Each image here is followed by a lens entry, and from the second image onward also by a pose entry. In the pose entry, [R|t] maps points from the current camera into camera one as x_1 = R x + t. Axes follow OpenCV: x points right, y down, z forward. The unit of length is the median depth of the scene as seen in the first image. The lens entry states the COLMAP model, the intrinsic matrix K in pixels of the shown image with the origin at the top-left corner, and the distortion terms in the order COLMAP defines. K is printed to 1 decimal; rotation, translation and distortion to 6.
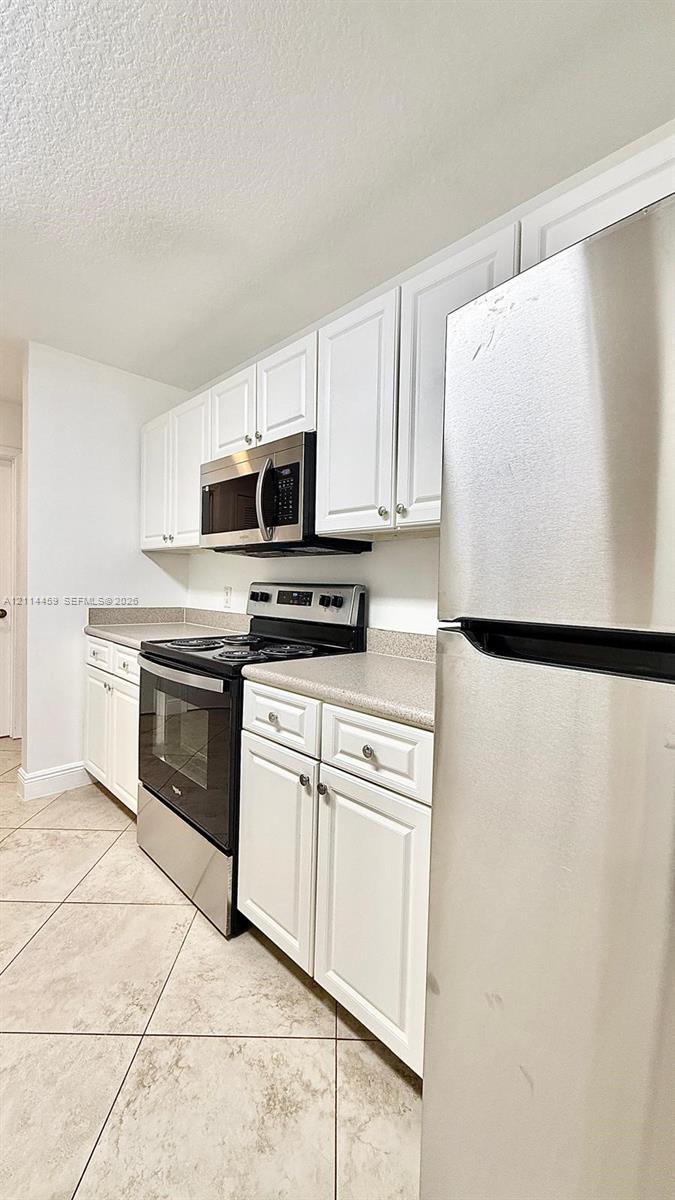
lens RADIAL K [[474.1, 0, 336.5], [0, 474.1, 596.9], [0, 0, 1]] dist [-0.001044, 0.000065]
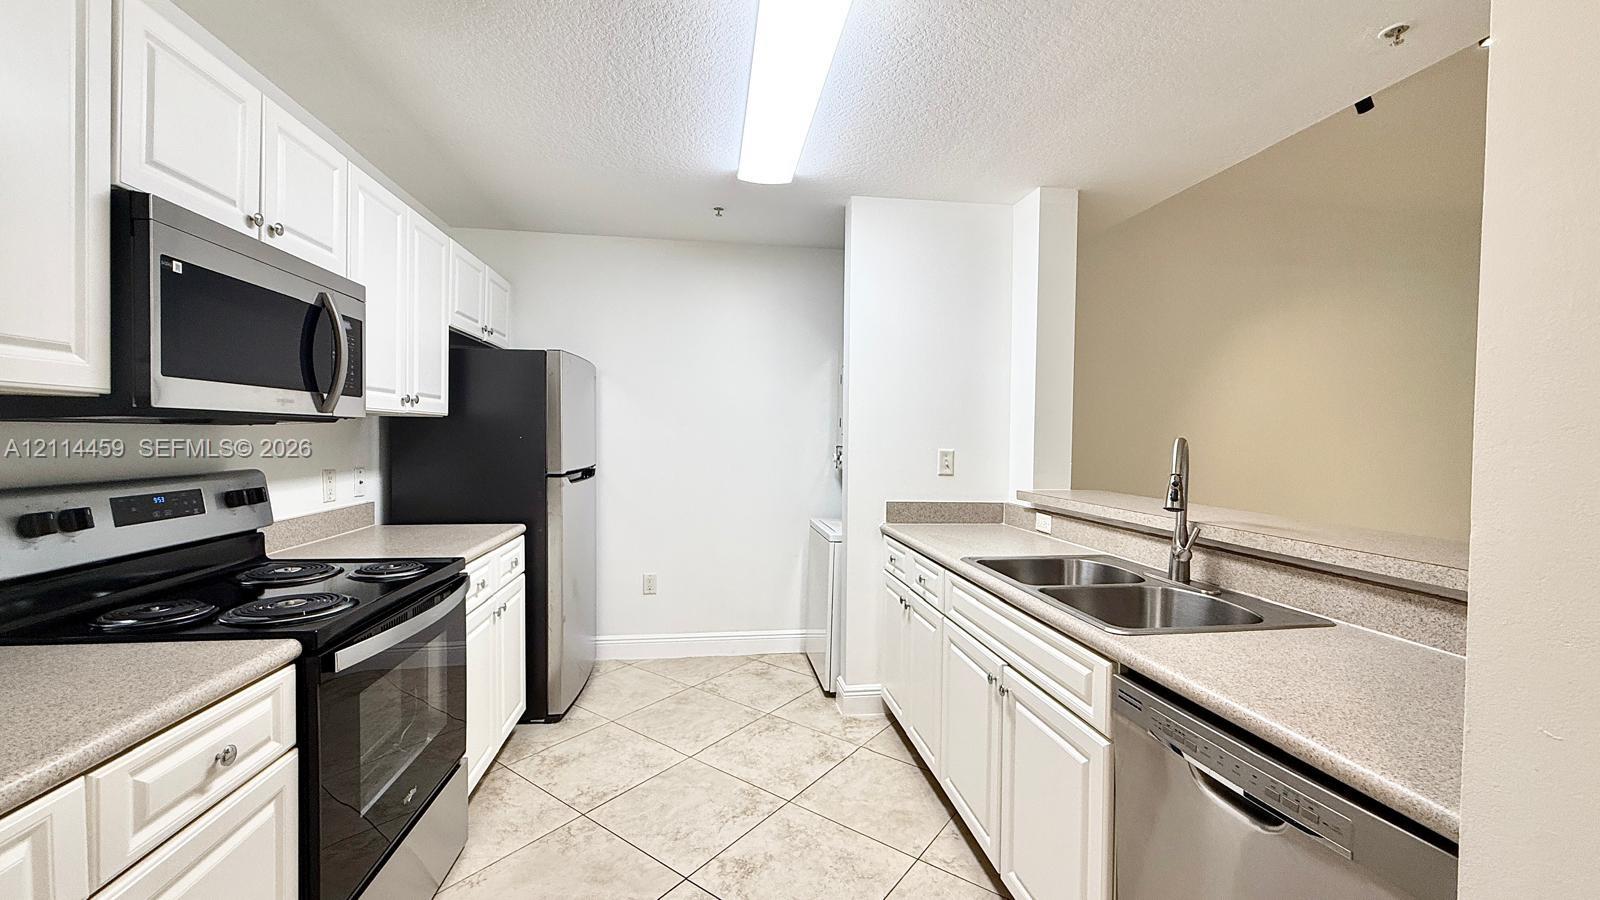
lens RADIAL K [[631.7, 0, 790.3], [0, 631.7, 452.4], [0, 0, 1]] dist [-0.001458, -0.000207]
pose [[-0.800120, -0.049367, 0.597805, -1.199966], [-0.015369, 0.997968, 0.061842, -0.125185], [-0.599643, 0.040294, -0.799253, 1.296436]]
